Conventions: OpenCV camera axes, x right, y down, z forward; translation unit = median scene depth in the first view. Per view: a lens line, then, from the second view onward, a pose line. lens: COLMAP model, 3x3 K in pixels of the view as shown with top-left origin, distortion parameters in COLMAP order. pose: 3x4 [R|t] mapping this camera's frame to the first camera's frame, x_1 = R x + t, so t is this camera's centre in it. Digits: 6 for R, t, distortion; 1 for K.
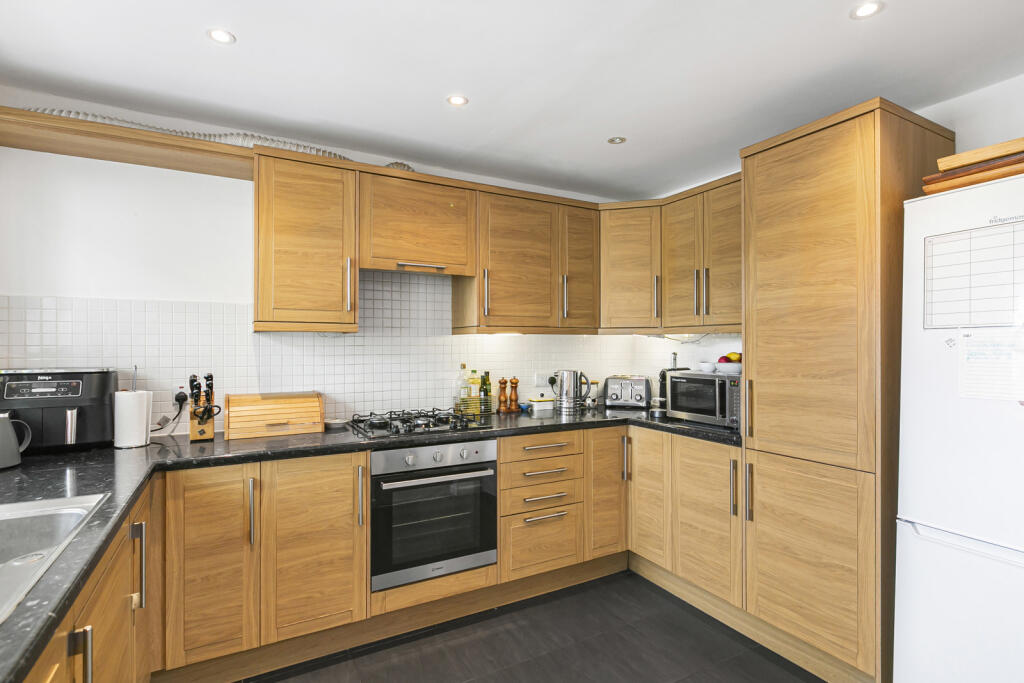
lens RADIAL K [[494.2, 0, 509.3], [0, 494.2, 344.3], [0, 0, 1]] dist [0.001687, 0.000120]
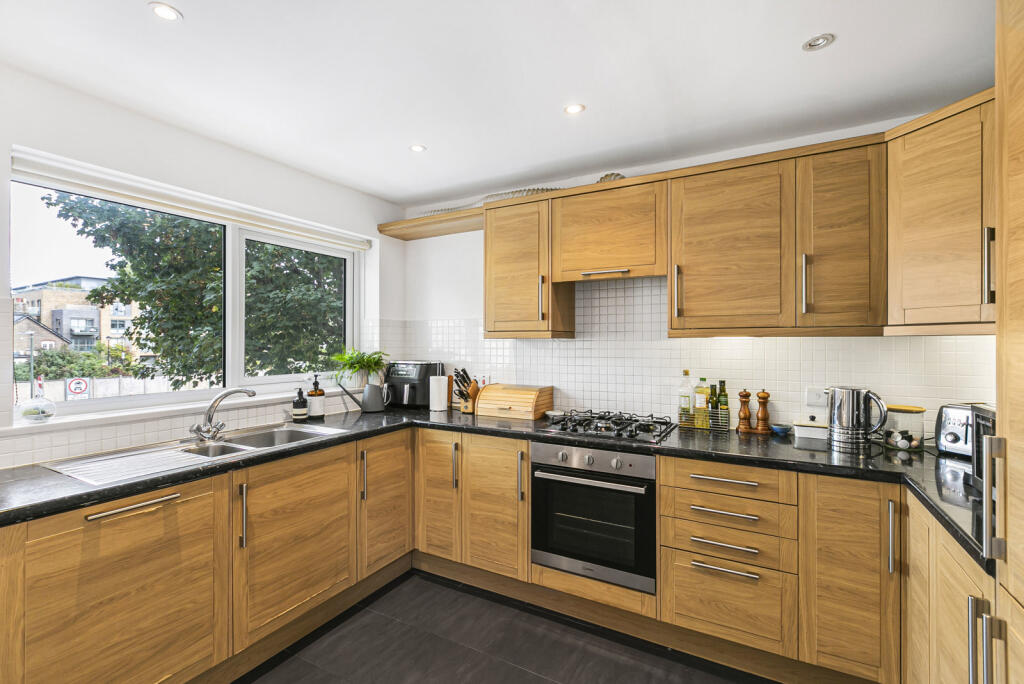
lens RADIAL K [[460.2, 0, 512.0], [0, 460.2, 342.0], [0, 0, 1]] dist [0.003221, 0.000590]
pose [[0.532167, 0.001628, -0.846638, 0.497543], [0.002815, 0.999989, 0.003692, -0.017661], [0.846635, -0.004348, 0.532157, 0.310465]]
